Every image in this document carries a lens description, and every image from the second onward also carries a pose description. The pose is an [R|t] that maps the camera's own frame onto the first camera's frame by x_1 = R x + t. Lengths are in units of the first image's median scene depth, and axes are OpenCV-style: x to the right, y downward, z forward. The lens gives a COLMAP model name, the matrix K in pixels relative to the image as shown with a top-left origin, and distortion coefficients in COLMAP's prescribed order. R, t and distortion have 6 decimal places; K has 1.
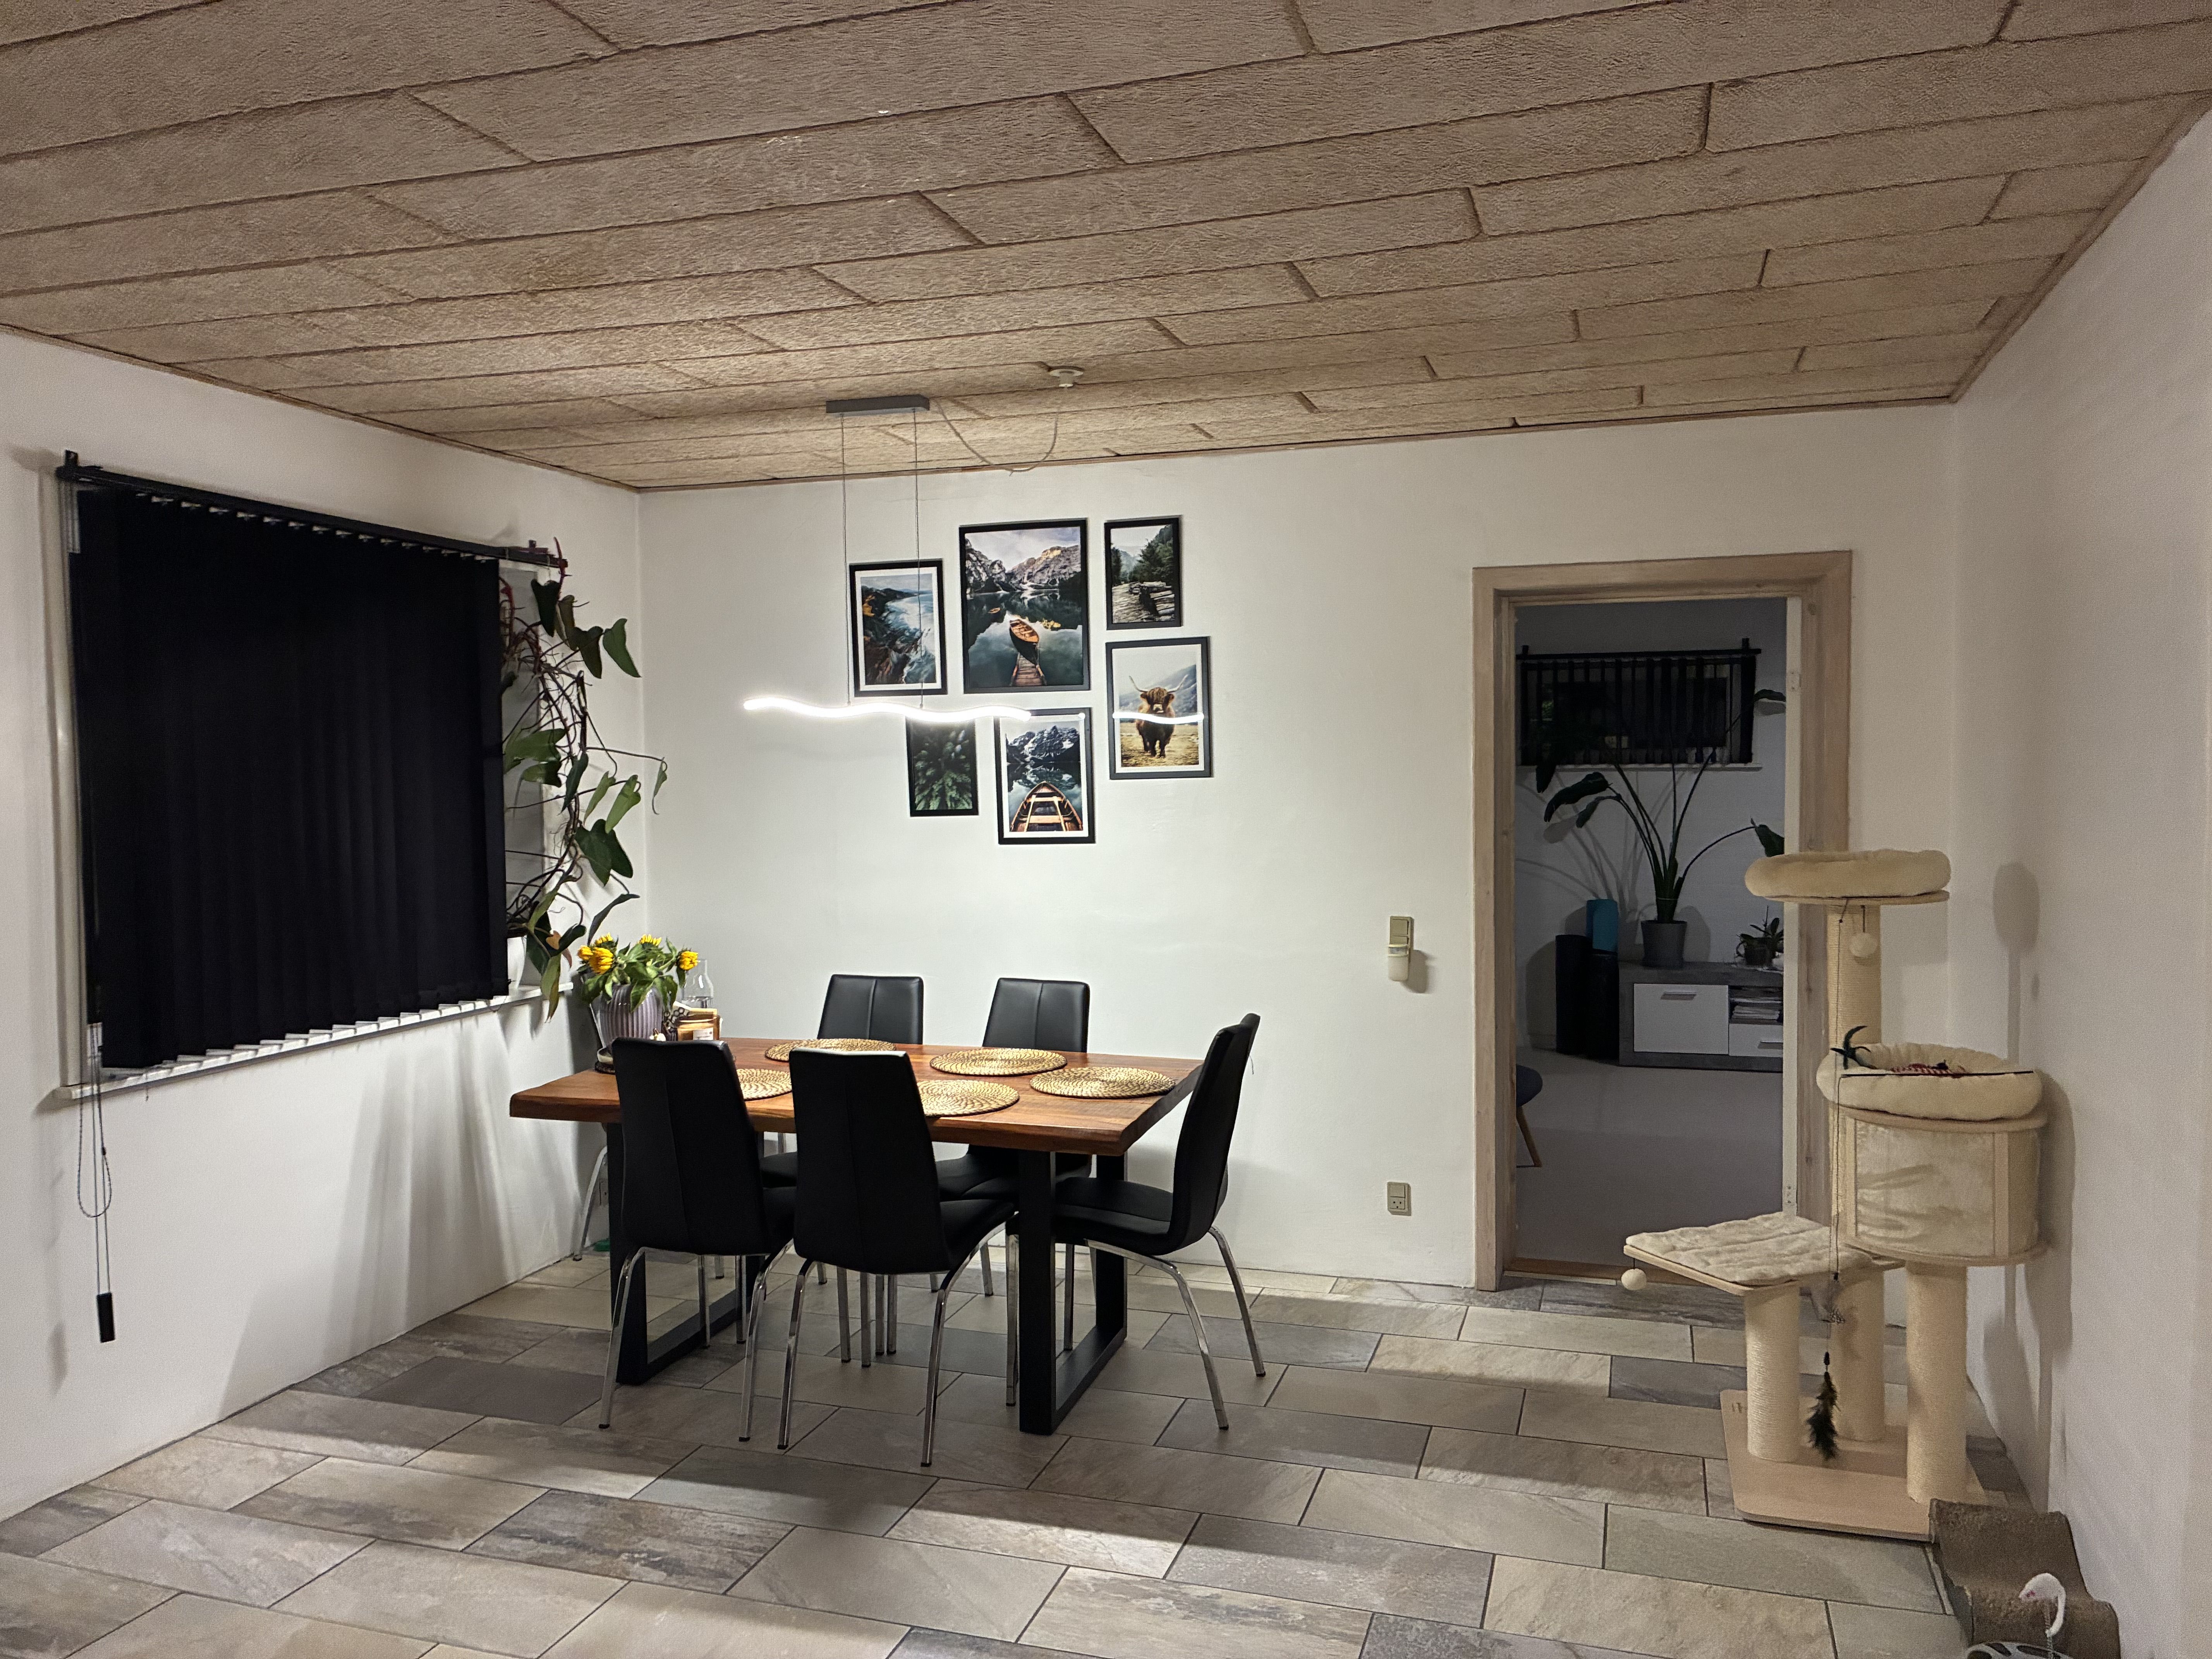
lens RADIAL K [[1682.8, 0, 1083.3], [0, 1682.8, 842.0], [0, 0, 1]] dist [0.098360, -0.145305]
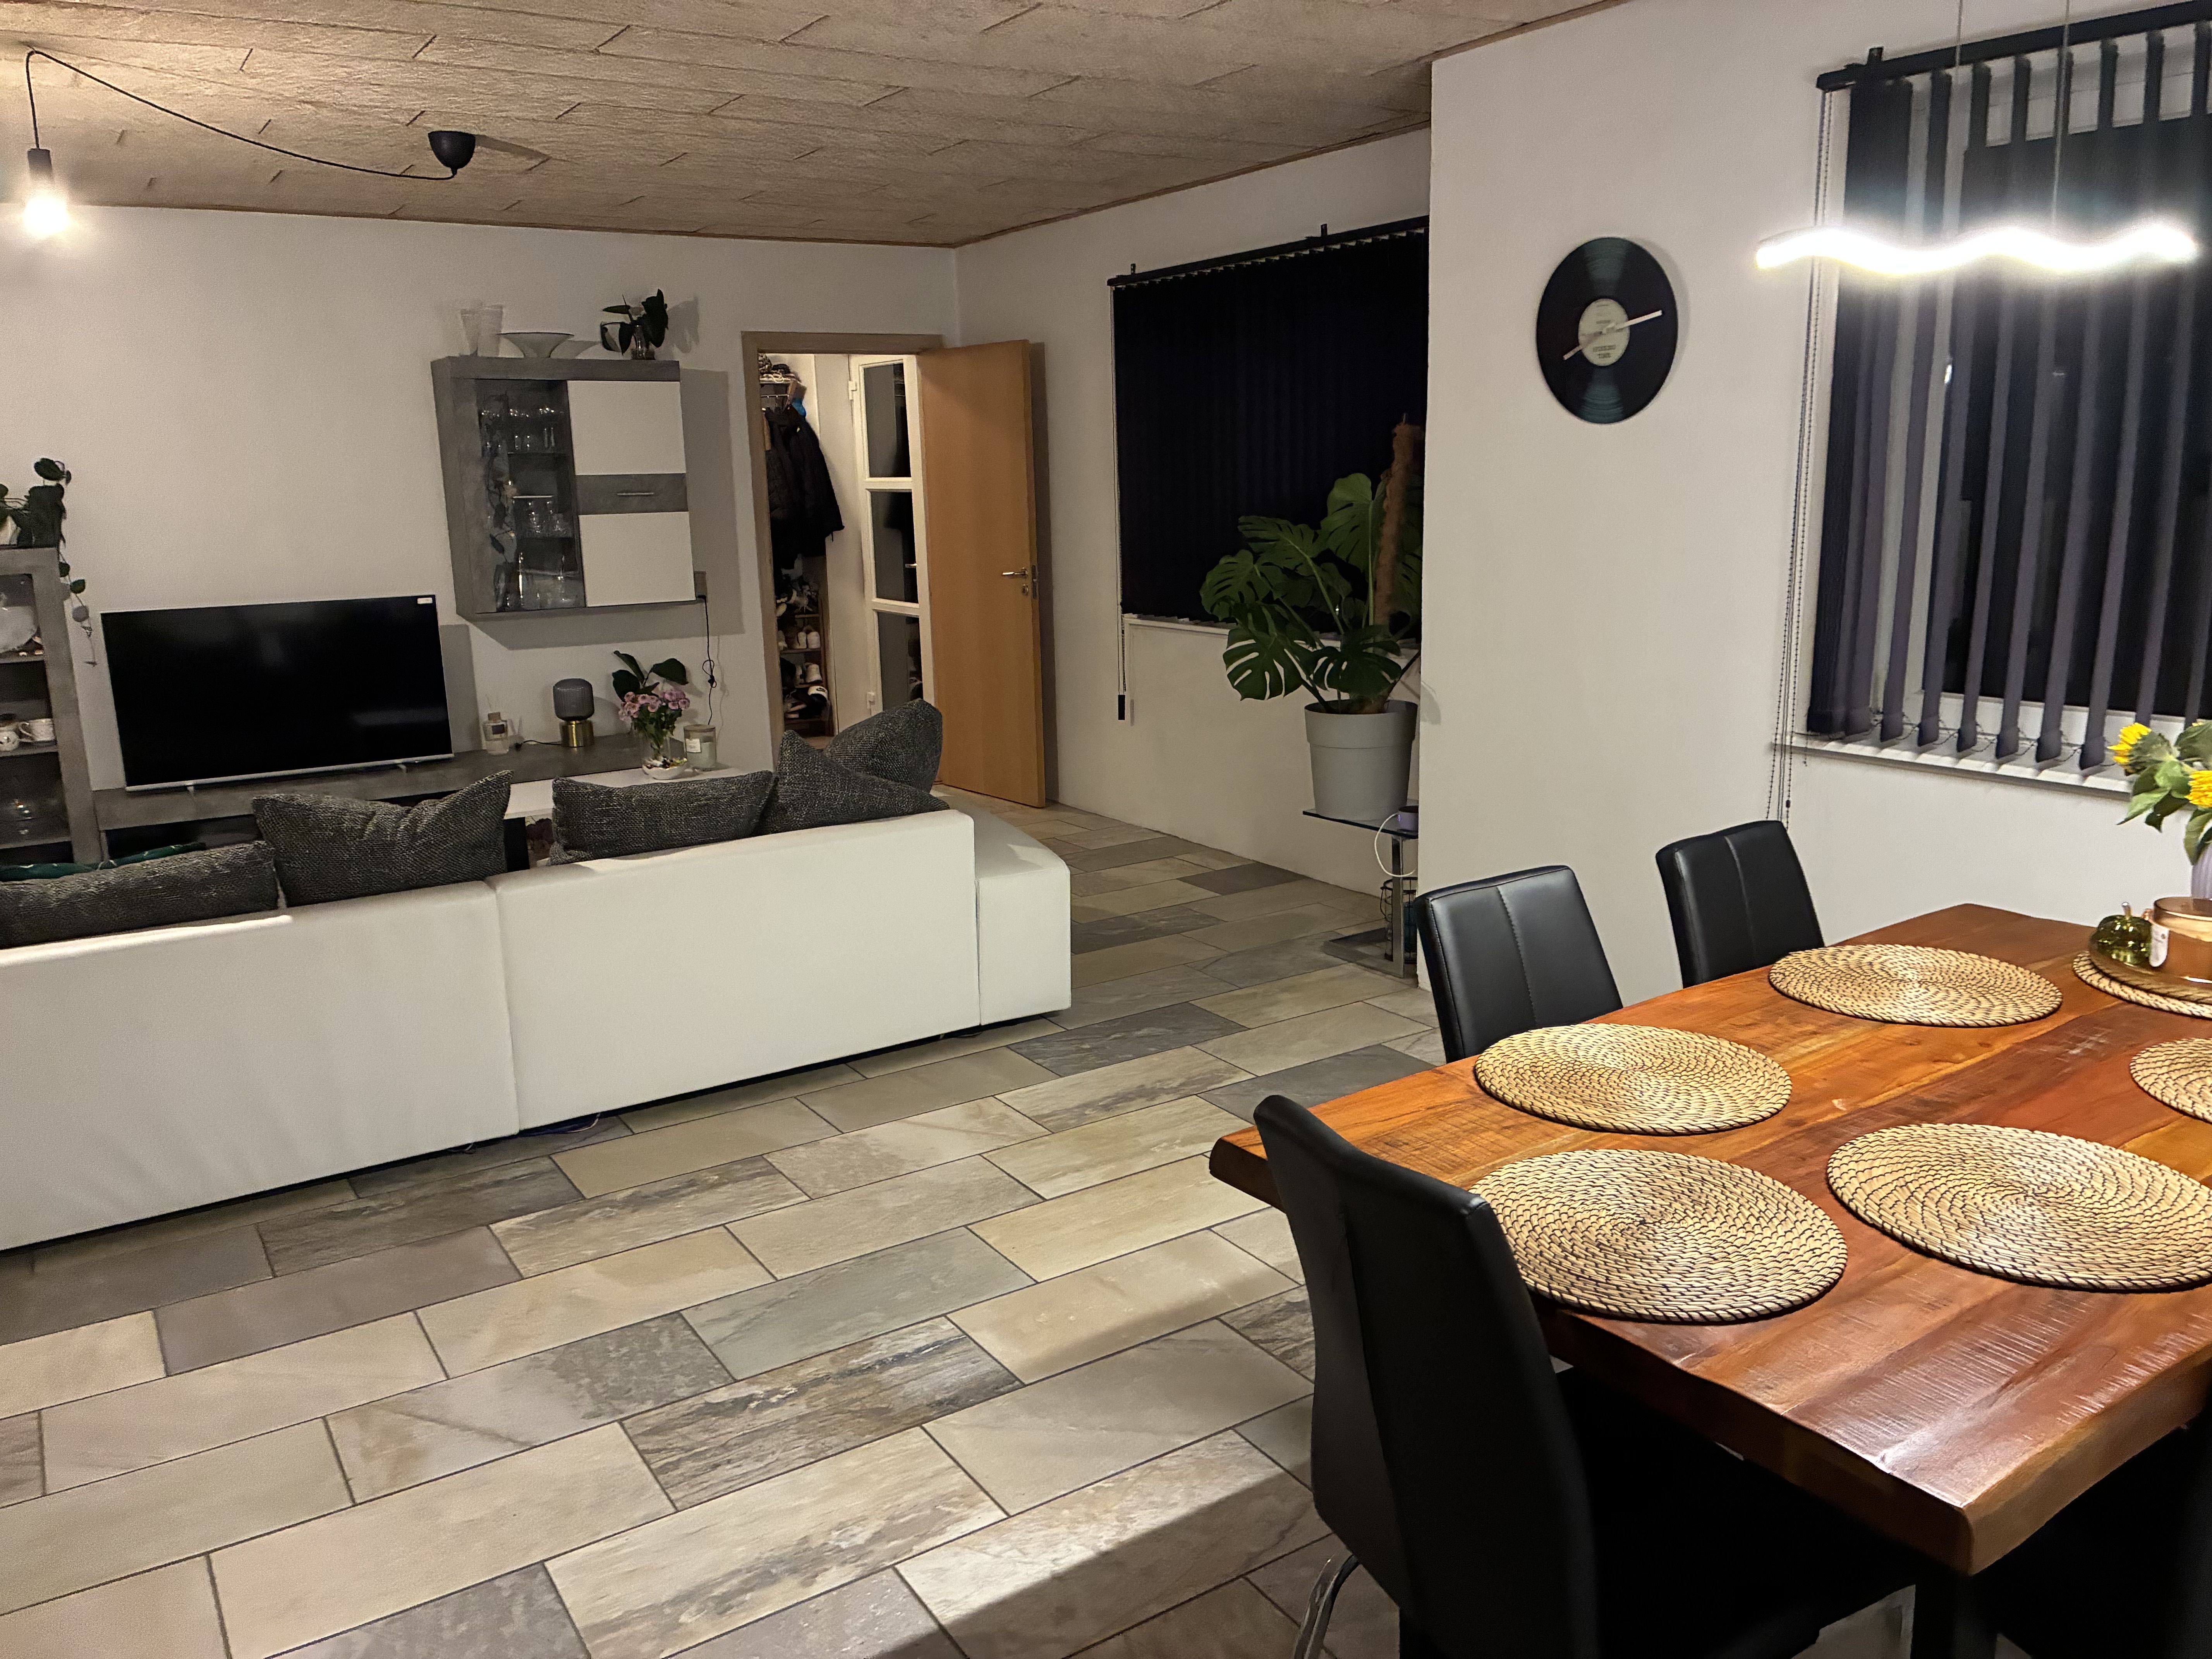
lens RADIAL K [[1680.9, 0, 1127.6], [0, 1680.9, 824.9], [0, 0, 1]] dist [0.029867, -0.002981]
pose [[-0.618189, 0.194130, -0.761680, 0.301047], [-0.009054, 0.967199, 0.253859, -0.039364], [0.785977, 0.163829, -0.596154, 0.921394]]
